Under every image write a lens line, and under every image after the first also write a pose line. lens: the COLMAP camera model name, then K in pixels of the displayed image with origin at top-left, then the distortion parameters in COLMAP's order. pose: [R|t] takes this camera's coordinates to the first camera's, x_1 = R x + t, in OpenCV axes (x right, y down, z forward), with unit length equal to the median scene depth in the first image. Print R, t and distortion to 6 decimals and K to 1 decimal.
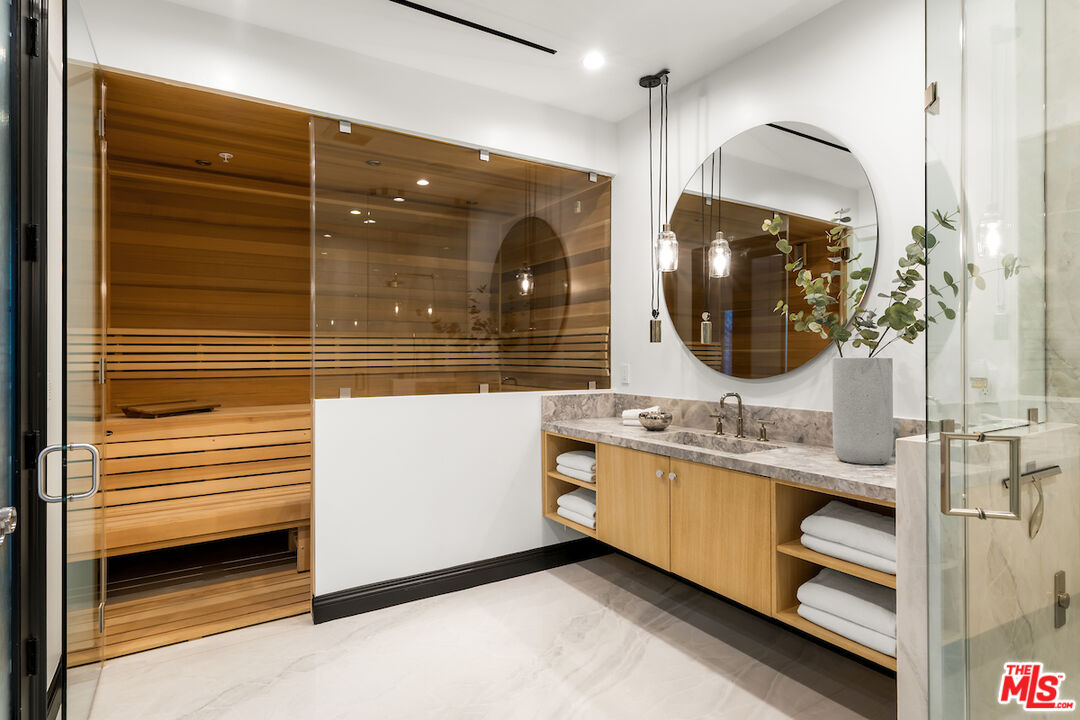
lens RADIAL K [[558.0, 0, 555.3], [0, 558.0, 357.6], [0, 0, 1]] dist [0.000991, -0.000123]
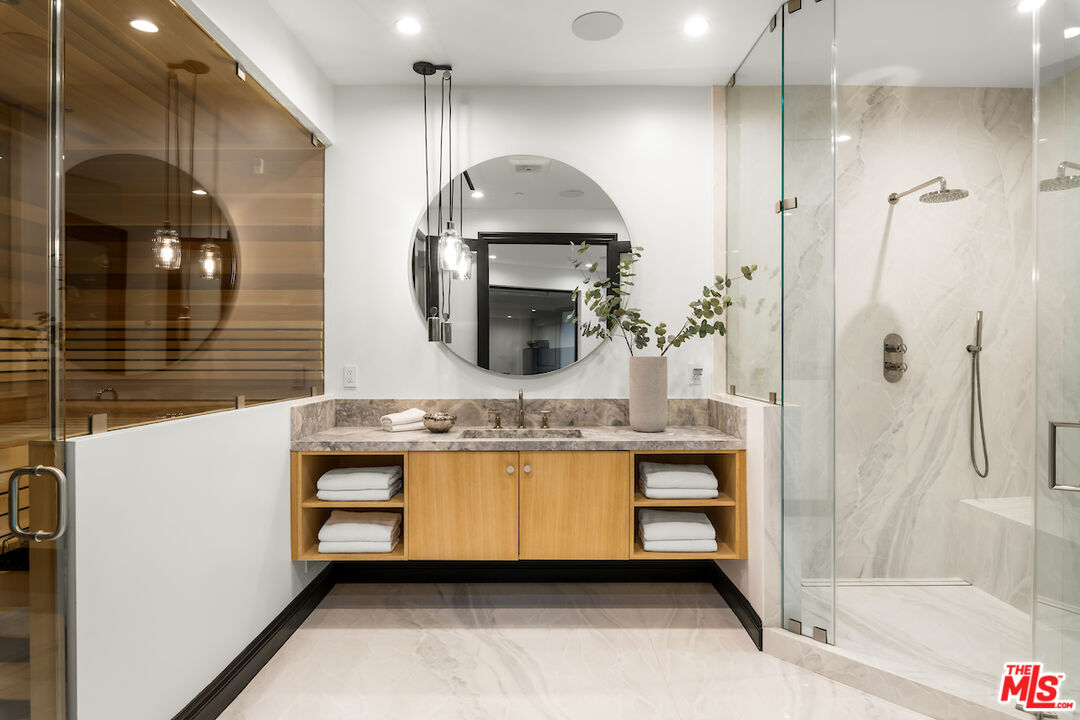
lens RADIAL K [[576.6, 0, 540.0], [0, 576.6, 360.0], [0, 0, 1]] dist [-0.016501, -0.000067]
pose [[0.549286, -0.007087, 0.835605, -0.569181], [0.004348, 0.999975, 0.005623, 0.000061], [-0.835623, 0.000545, 0.549303, 0.309996]]
